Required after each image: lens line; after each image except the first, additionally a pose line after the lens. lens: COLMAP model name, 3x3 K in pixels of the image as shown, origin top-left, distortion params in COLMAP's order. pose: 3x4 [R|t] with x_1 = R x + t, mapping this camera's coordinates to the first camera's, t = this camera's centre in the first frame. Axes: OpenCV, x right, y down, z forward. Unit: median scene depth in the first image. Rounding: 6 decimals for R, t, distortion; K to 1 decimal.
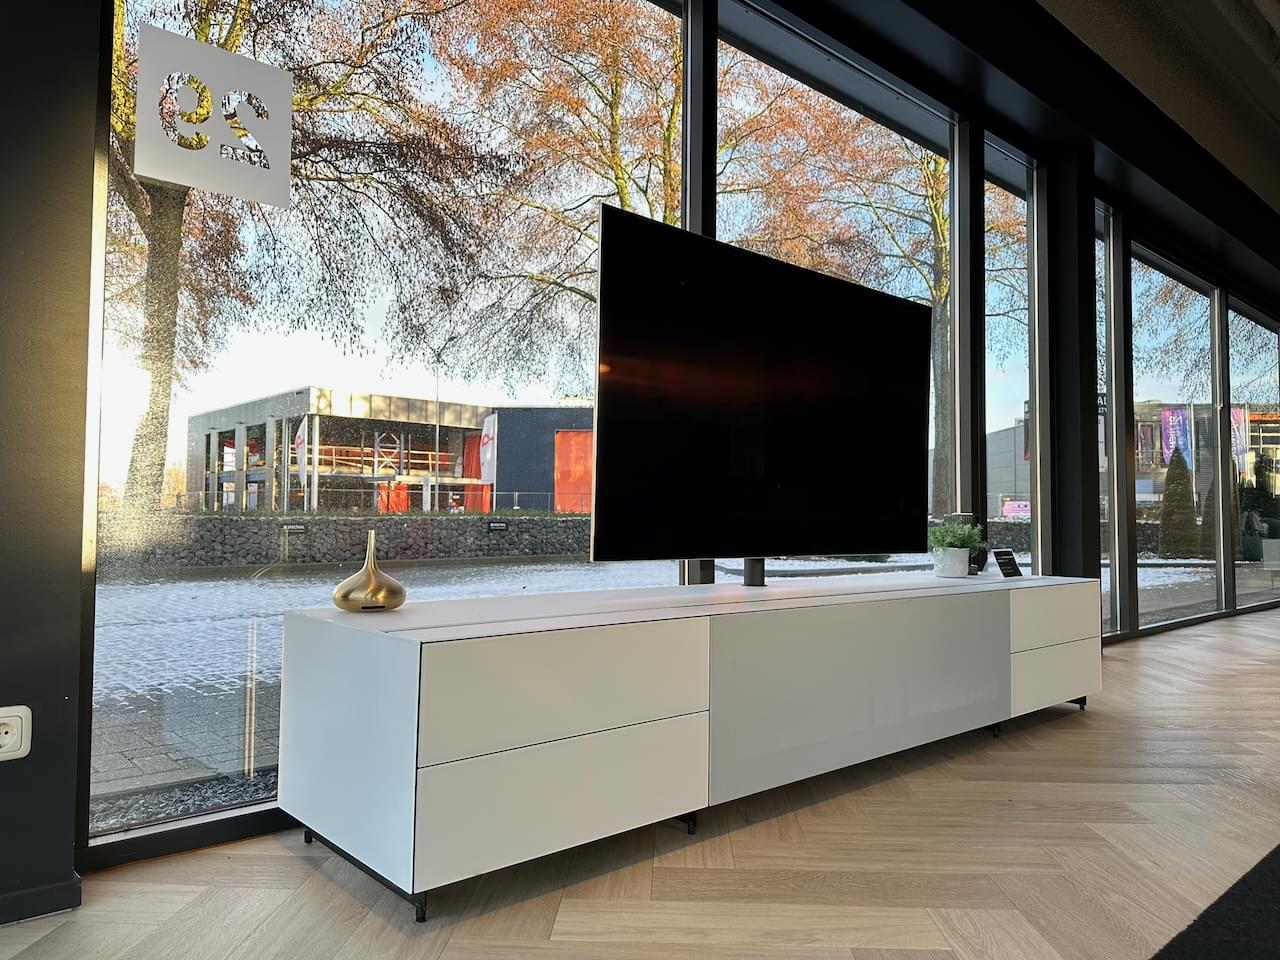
lens RADIAL K [[908.9, 0, 644.7], [0, 908.9, 468.1], [0, 0, 1]] dist [0.043831, -0.051483]
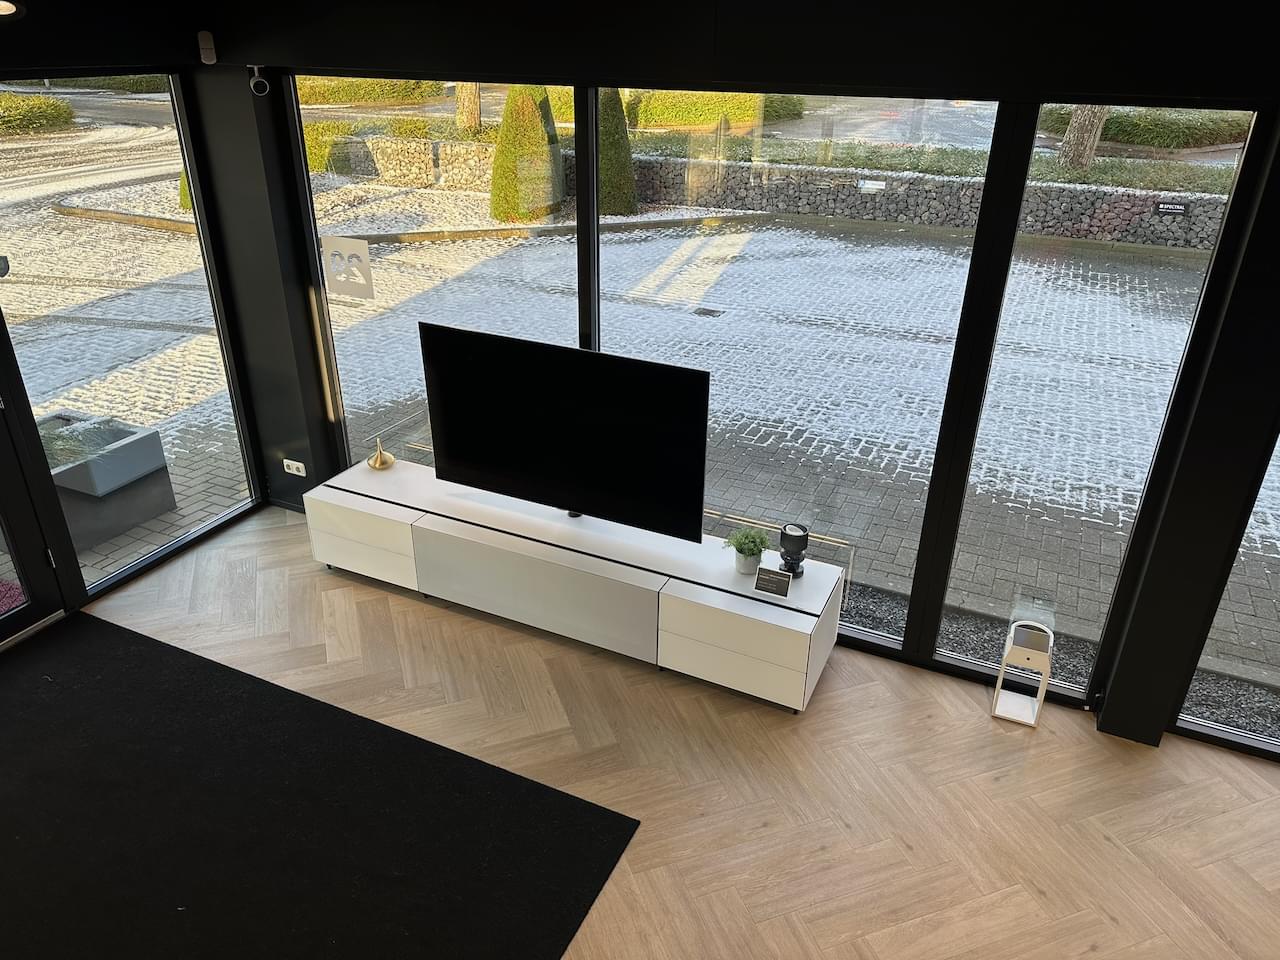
lens RADIAL K [[908.9, 0, 646.4], [0, 908.9, 480.2], [0, 0, 1]] dist [0.043831, -0.051483]
pose [[0.384010, 0.411229, -0.826697, 1.817944], [0.037784, 0.887594, 0.459073, -0.820494], [0.922556, -0.207525, 0.325307, 0.684226]]
